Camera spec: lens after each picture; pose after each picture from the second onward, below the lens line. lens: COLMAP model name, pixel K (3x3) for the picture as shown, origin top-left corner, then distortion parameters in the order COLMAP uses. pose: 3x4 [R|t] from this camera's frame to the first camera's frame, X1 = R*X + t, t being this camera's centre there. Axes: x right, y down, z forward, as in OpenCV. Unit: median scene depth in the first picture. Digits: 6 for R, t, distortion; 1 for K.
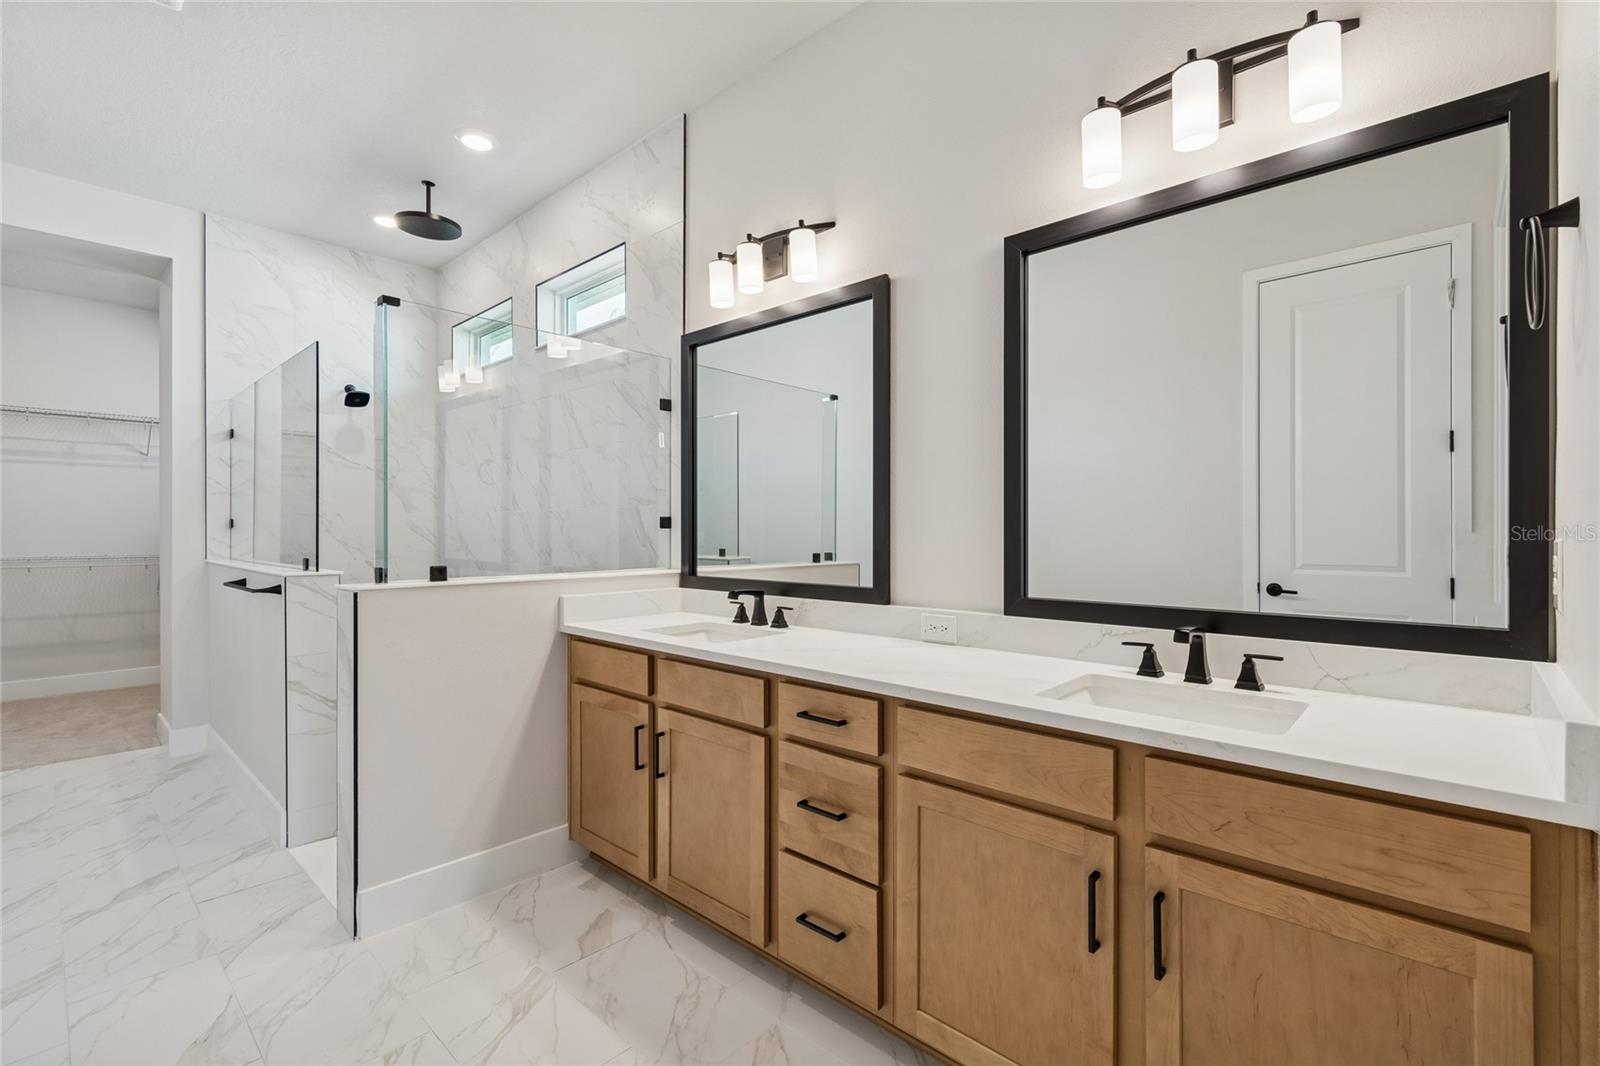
lens RADIAL K [[705.4, 0, 810.0], [0, 705.4, 532.6], [0, 0, 1]] dist [0.001035, -0.001098]
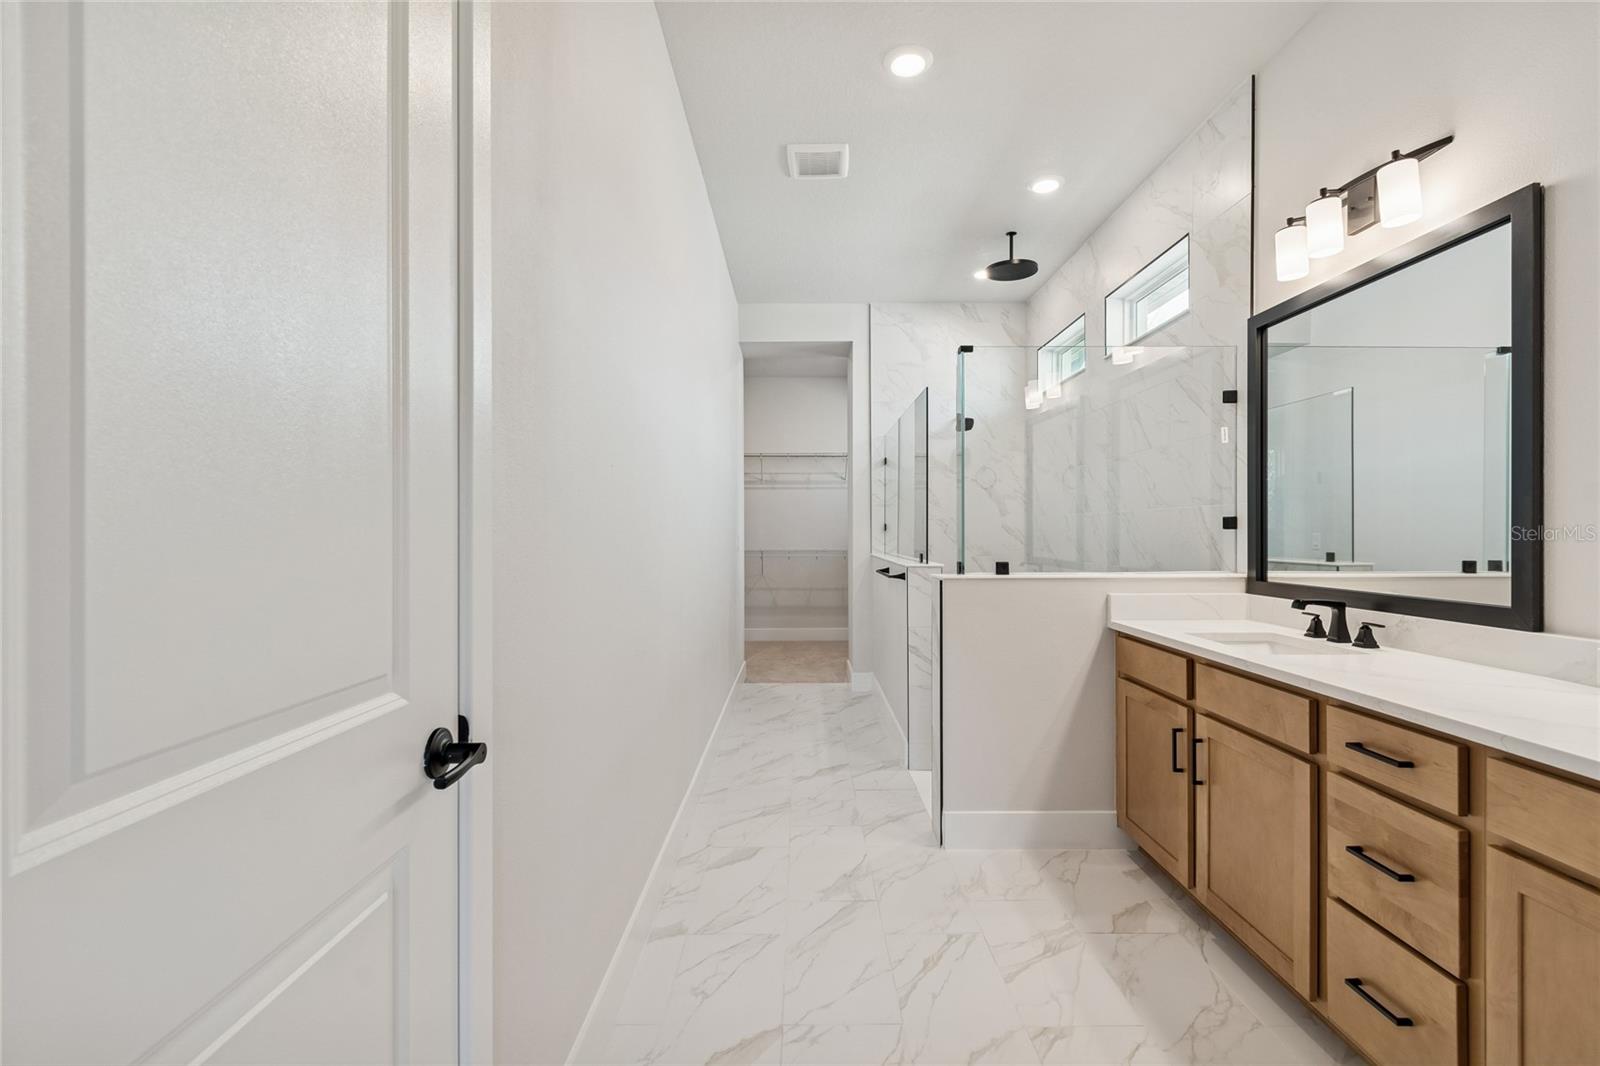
lens RADIAL K [[705.4, 0, 810.0], [0, 705.4, 532.6], [0, 0, 1]] dist [0.001035, -0.001098]
pose [[0.681559, -0.001864, -0.731761, 0.104655], [0.001545, 0.999998, -0.001108, -0.001402], [0.731762, -0.000376, 0.681561, -0.045069]]
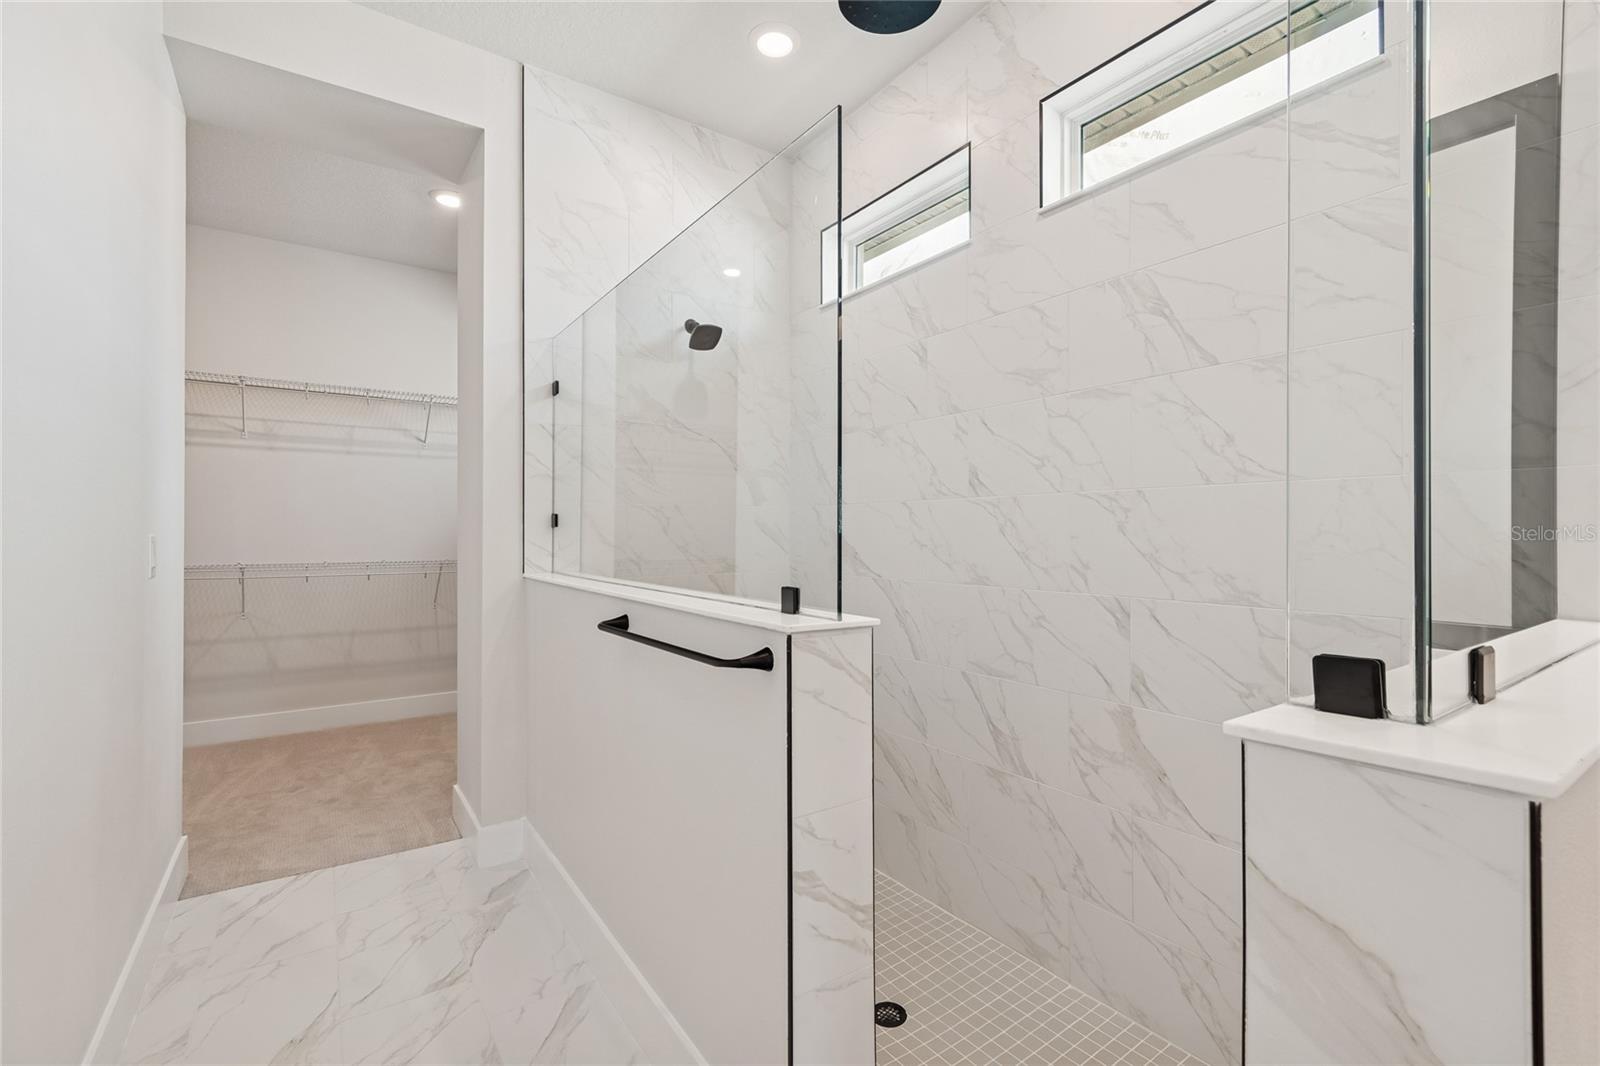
lens RADIAL K [[709.6, 0, 810.1], [0, 709.6, 528.3], [0, 0, 1]] dist [0.002722, 0.000071]
pose [[0.975738, -0.001336, -0.218938, -0.593670], [-0.000602, 0.999961, -0.008786, 0.000666], [0.218942, 0.008705, 0.975699, 0.535135]]
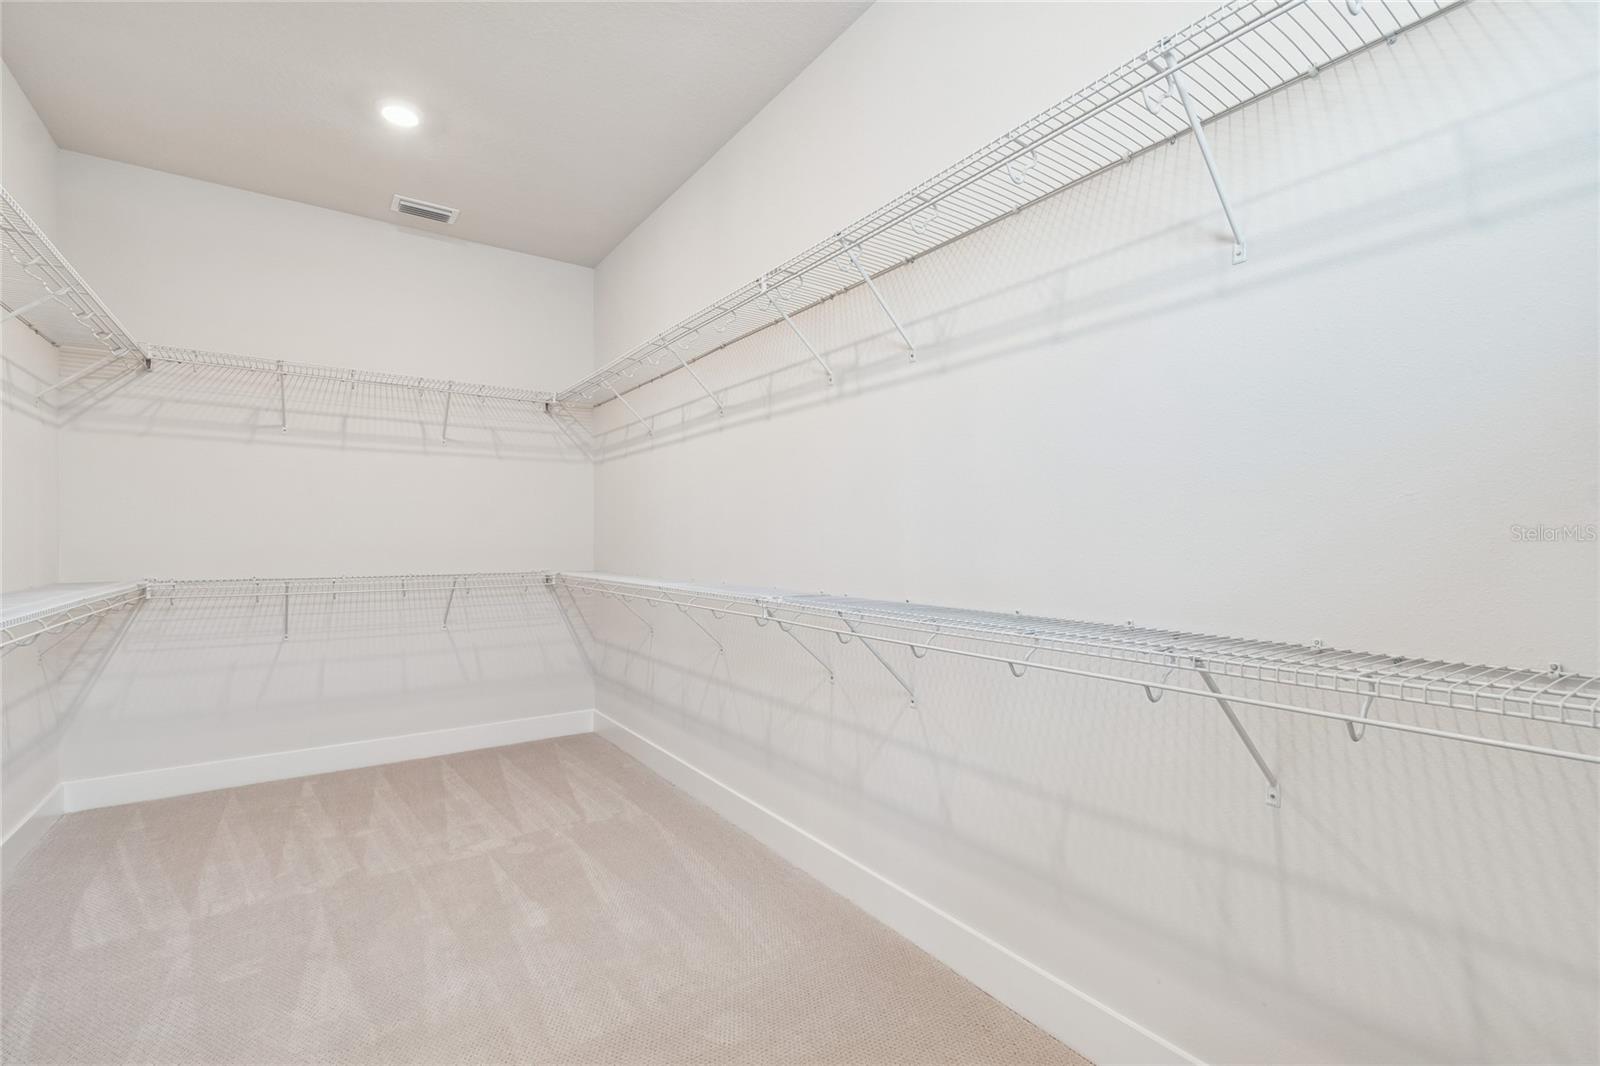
lens RADIAL K [[709.6, 0, 810.1], [0, 709.6, 528.3], [0, 0, 1]] dist [0.002722, 0.000071]
pose [[-0.203971, -0.017997, -0.978812, -1.275326], [-0.000289, 0.999832, -0.018324, -0.002112], [0.978977, -0.003454, -0.203942, 1.744284]]
